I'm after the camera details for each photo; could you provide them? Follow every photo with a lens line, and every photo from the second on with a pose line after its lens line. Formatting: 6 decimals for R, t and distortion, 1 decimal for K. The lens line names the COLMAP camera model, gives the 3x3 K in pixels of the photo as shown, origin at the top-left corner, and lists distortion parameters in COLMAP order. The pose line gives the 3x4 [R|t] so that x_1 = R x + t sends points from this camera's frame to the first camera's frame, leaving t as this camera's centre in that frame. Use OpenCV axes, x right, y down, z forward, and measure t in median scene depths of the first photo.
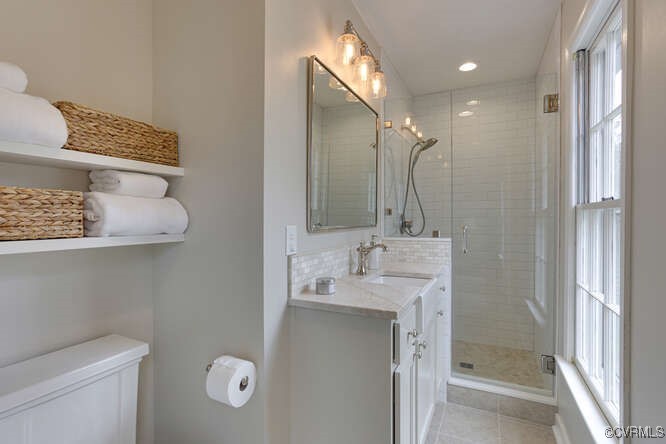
lens RADIAL K [[329.2, 0, 321.7], [0, 329.2, 219.4], [0, 0, 1]] dist [-0.001081, 0.000972]
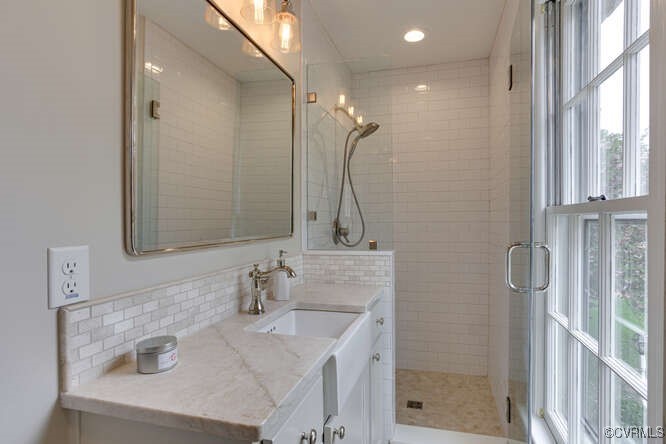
lens RADIAL K [[369.5, 0, 333.0], [0, 369.5, 222.0], [0, 0, 1]] dist [-0.016528, 0.000016]
pose [[0.982681, -0.003696, 0.185270, 0.118119], [0.004376, 0.999985, -0.003262, -0.008563], [-0.185255, 0.004016, 0.982682, 0.223562]]
